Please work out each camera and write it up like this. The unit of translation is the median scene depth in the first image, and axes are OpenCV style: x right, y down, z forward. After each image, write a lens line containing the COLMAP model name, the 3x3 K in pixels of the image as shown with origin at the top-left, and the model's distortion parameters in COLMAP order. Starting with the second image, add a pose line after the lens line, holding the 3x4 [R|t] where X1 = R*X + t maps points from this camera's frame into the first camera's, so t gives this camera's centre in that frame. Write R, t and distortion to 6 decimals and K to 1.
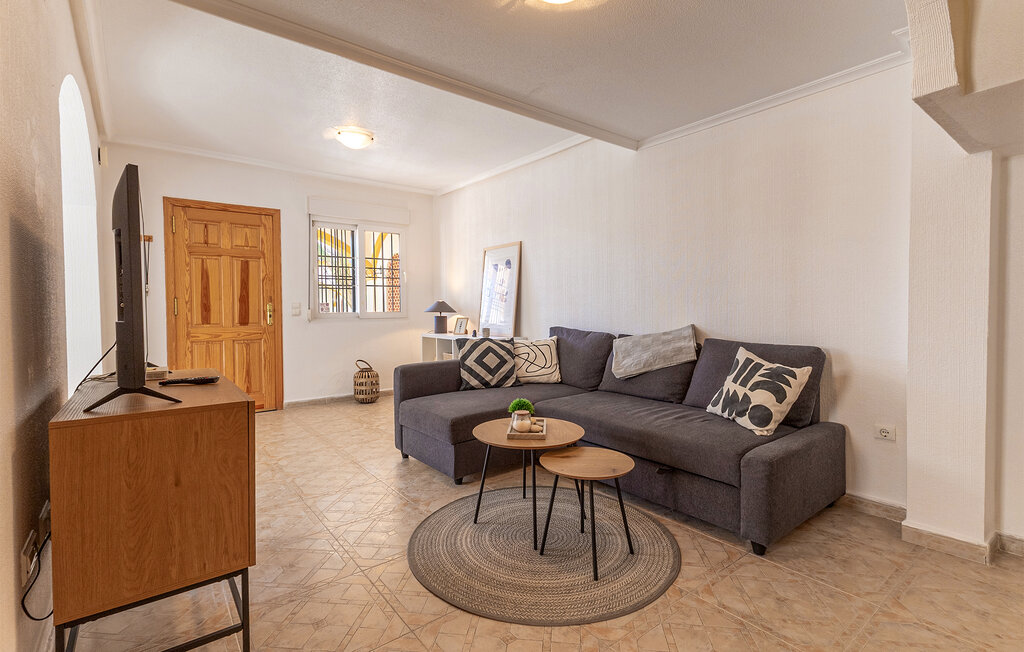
lens RADIAL K [[468.5, 0, 511.8], [0, 468.5, 320.6], [0, 0, 1]] dist [0.014532, -0.001139]
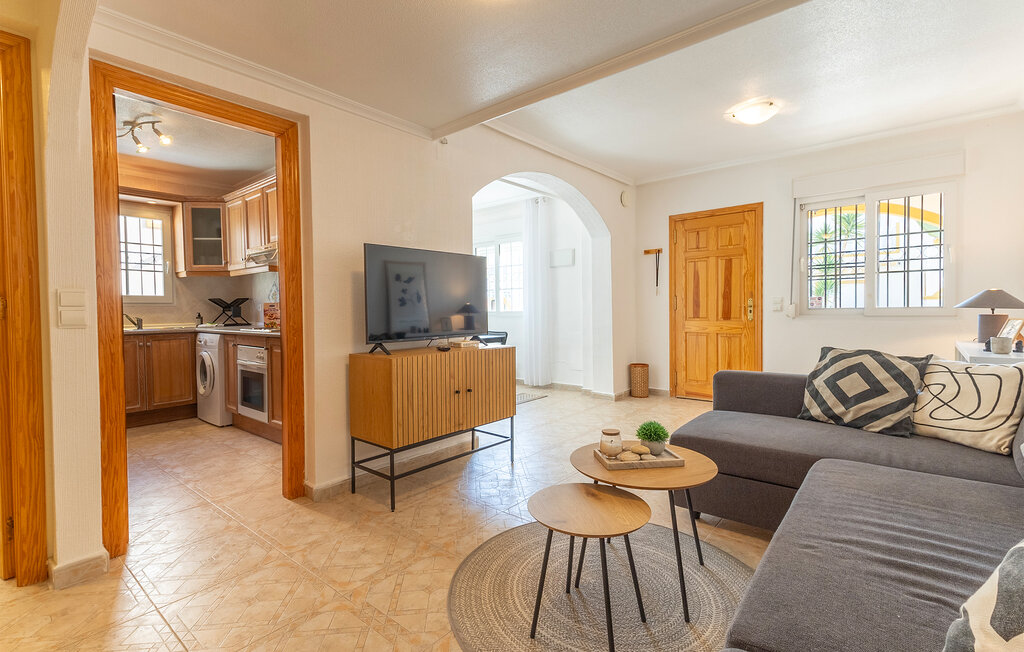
lens RADIAL K [[468.5, 0, 511.4], [0, 468.5, 321.8], [0, 0, 1]] dist [0.014532, -0.001139]
pose [[0.200826, 0.032545, -0.979086, 0.403369], [-0.014868, 0.999434, 0.030172, -0.011567], [0.979514, 0.008498, 0.201197, 0.331211]]
